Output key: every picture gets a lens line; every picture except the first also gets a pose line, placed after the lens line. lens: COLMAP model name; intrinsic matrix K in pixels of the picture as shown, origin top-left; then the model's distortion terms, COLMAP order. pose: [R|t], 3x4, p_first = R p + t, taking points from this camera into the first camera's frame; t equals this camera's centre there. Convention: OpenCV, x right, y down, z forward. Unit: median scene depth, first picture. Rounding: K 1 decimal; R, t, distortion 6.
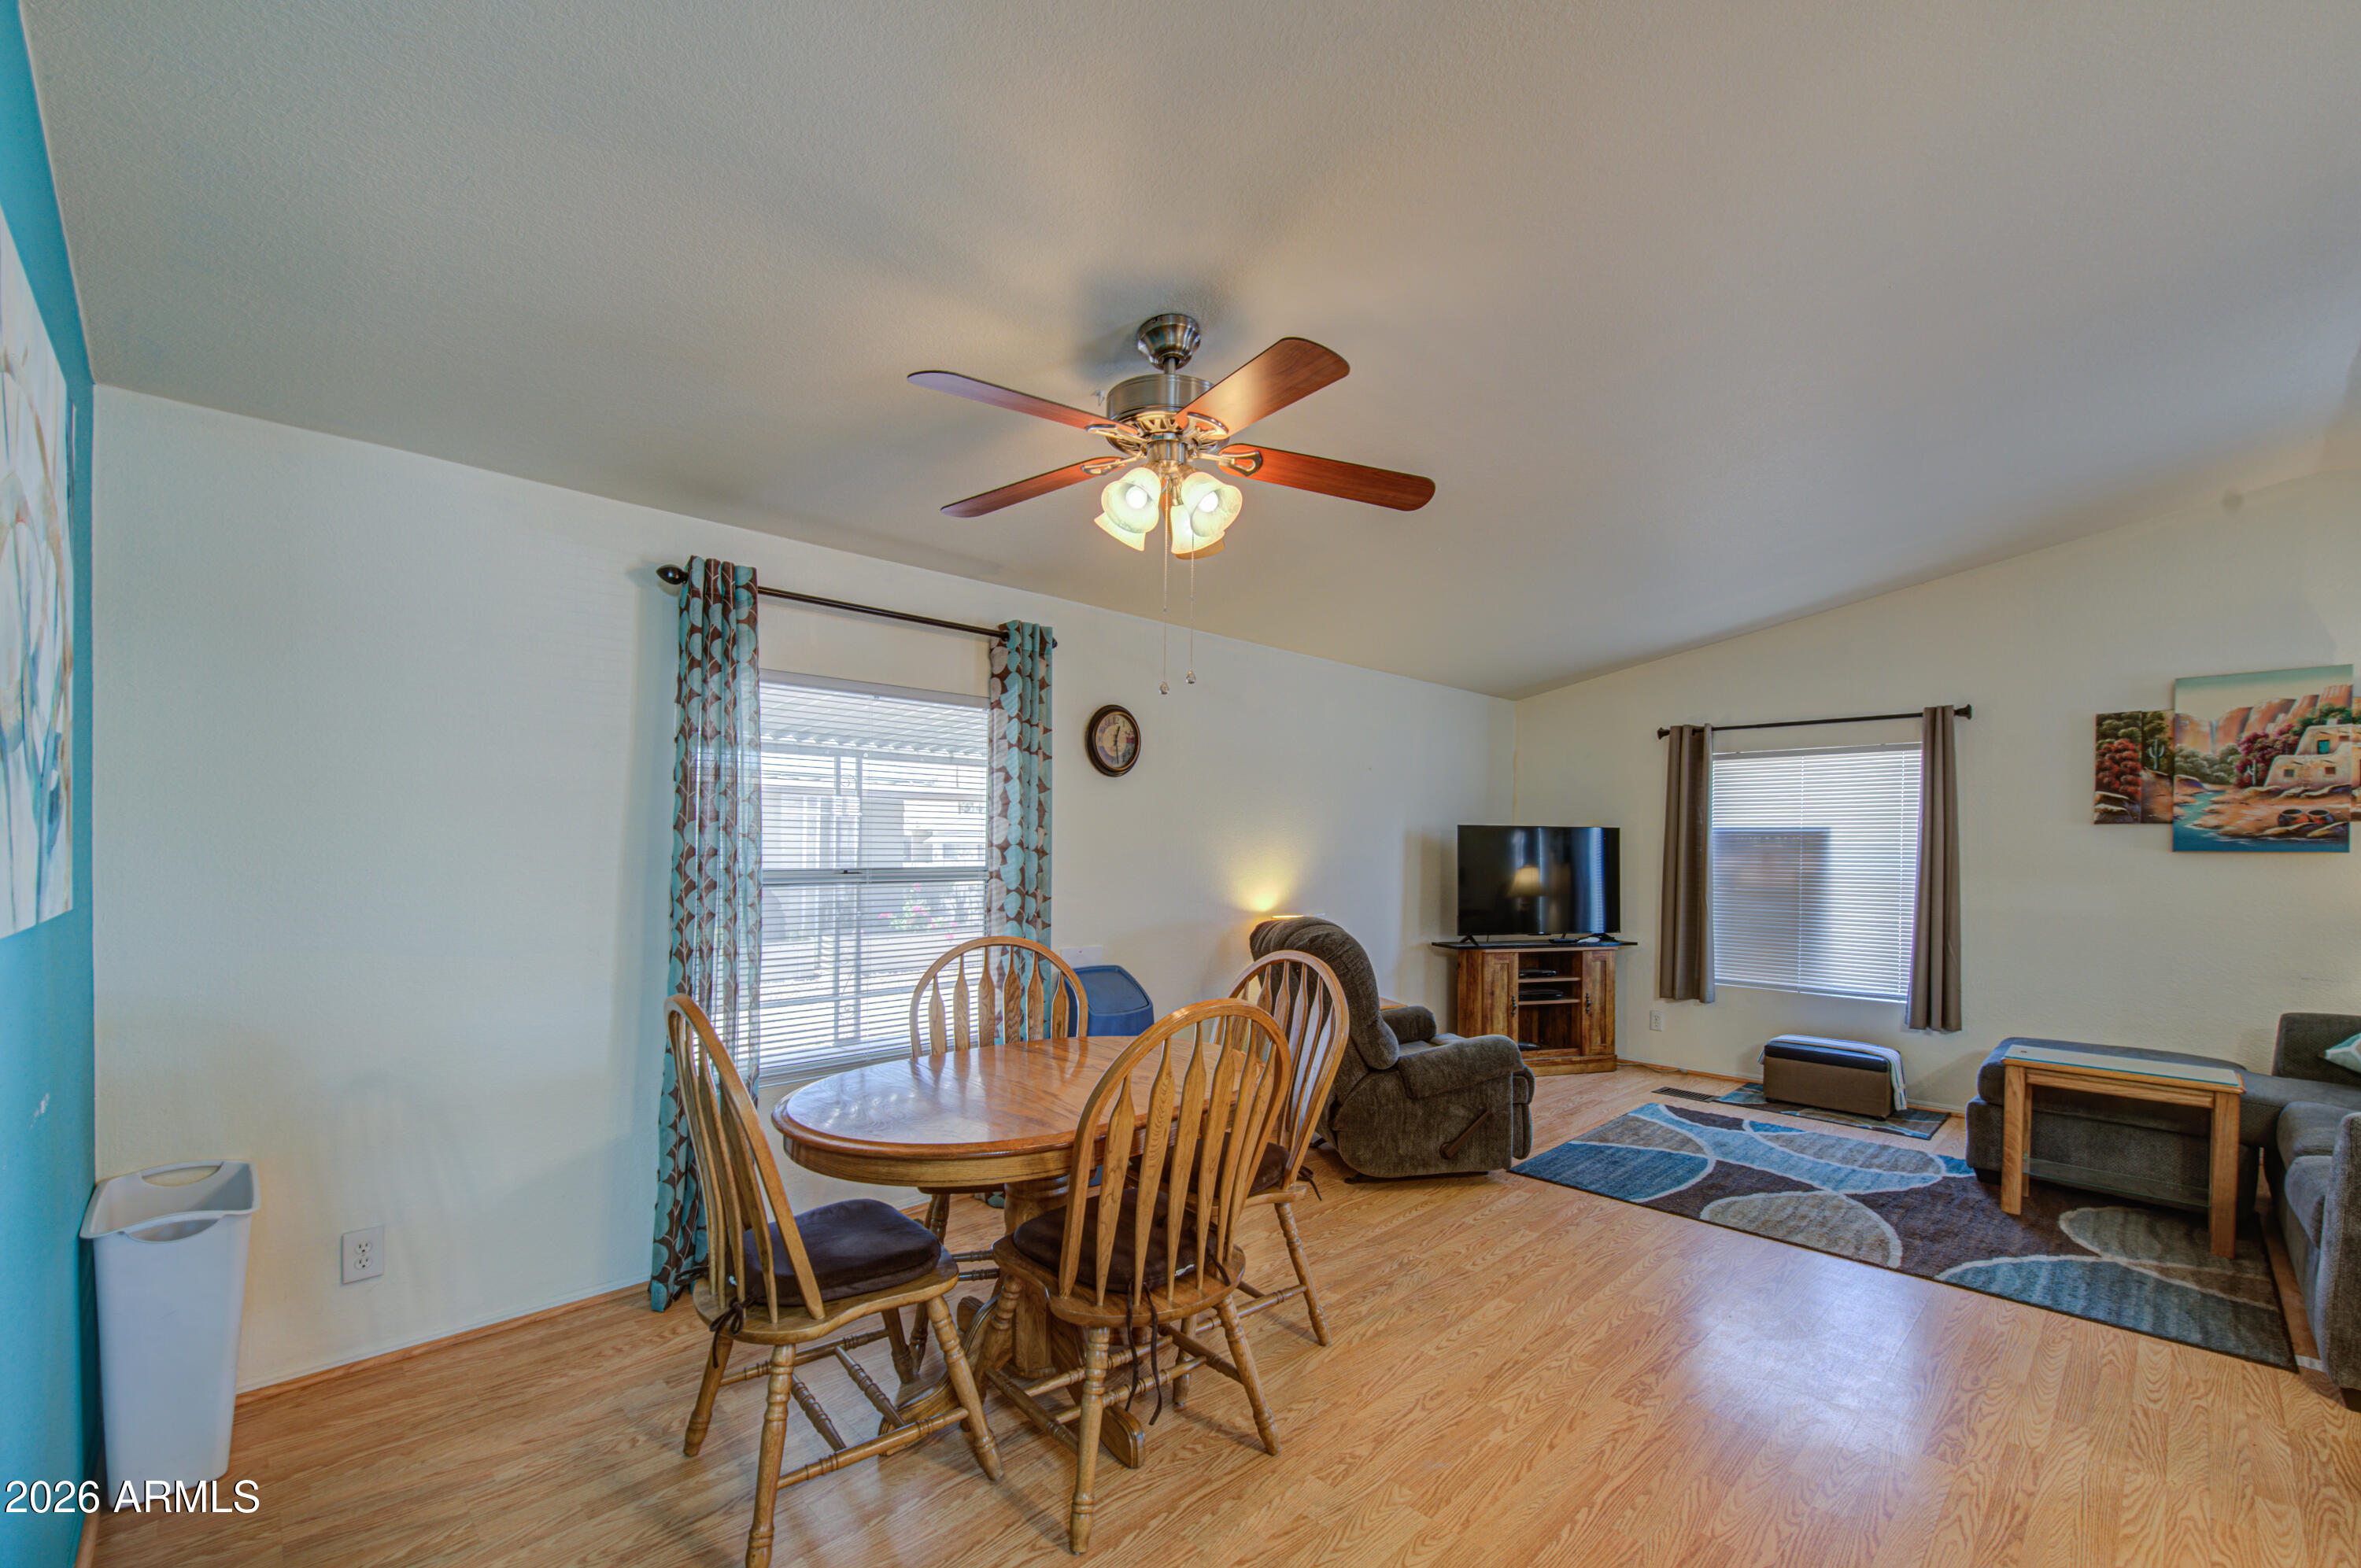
lens RADIAL K [[977.9, 0, 1189.7], [0, 977.9, 856.1], [0, 0, 1]] dist [0.001074, -0.000195]
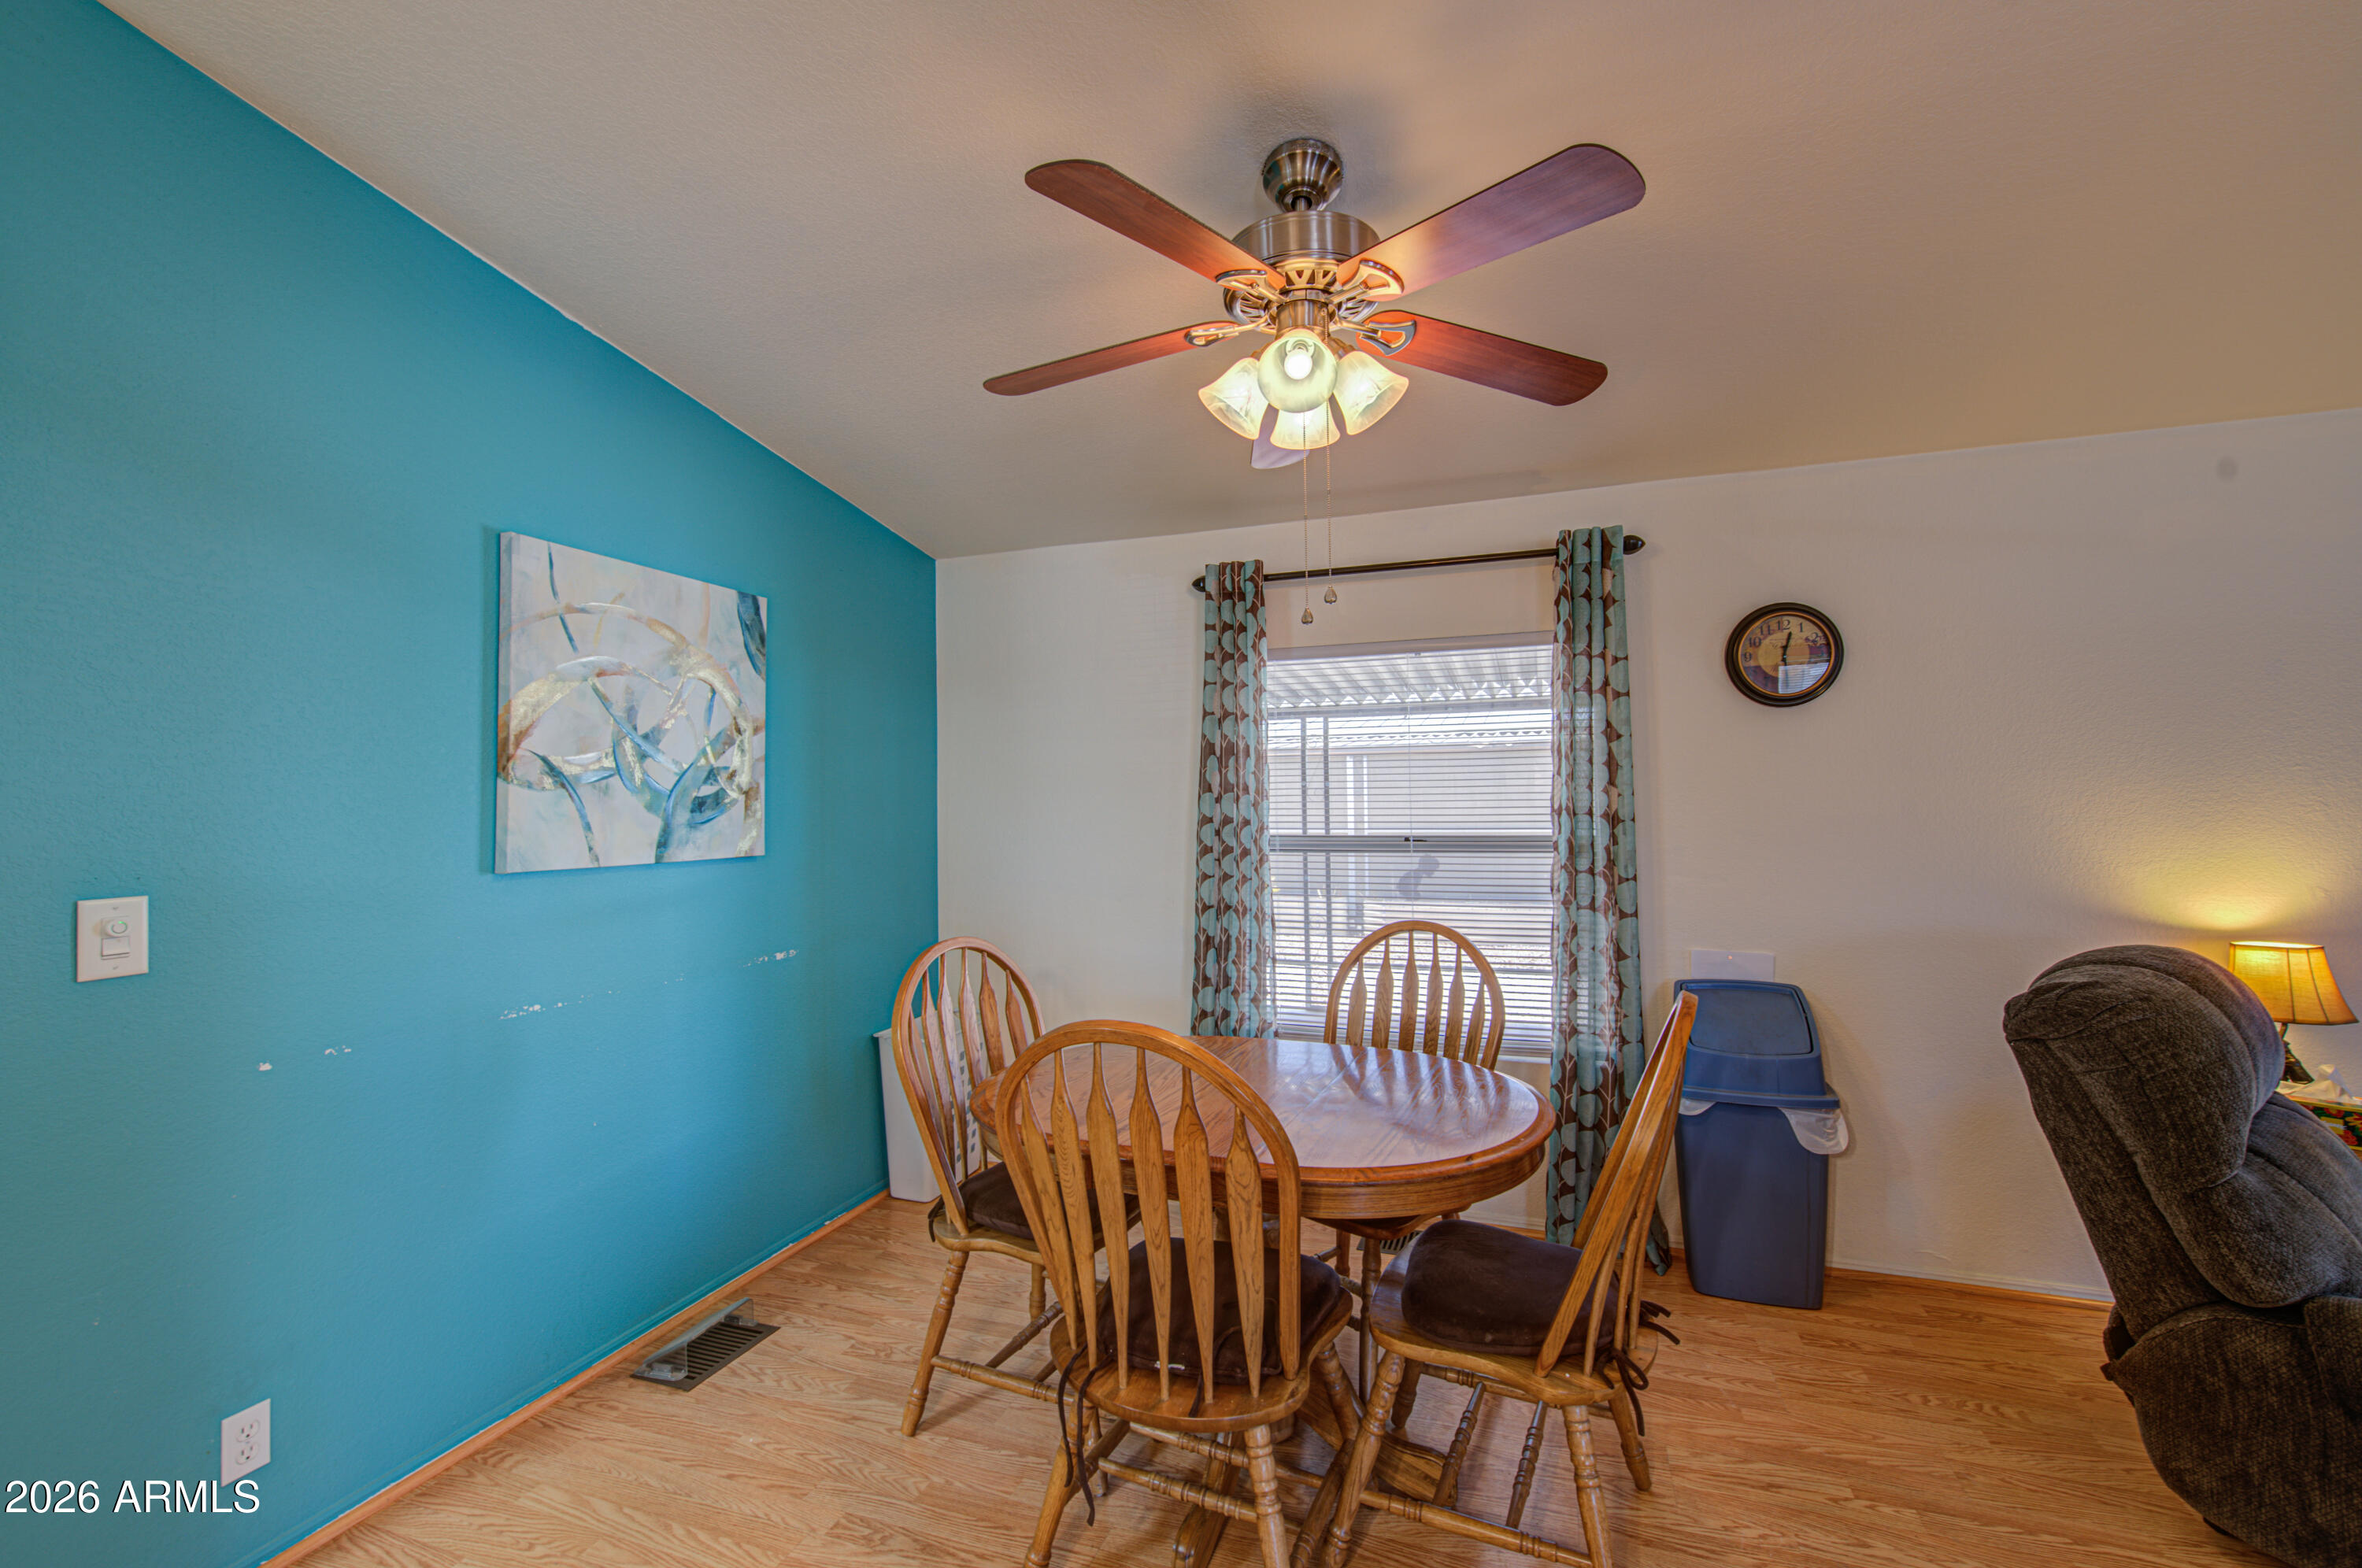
lens RADIAL K [[978.0, 0, 1181.8], [0, 978.0, 742.5], [0, 0, 1]] dist [0.000702, -0.000092]
pose [[0.430302, -0.072266, -0.899788, 0.397708], [-0.002144, 0.996706, -0.081076, -0.000057], [0.902682, 0.036817, 0.428729, 0.367031]]
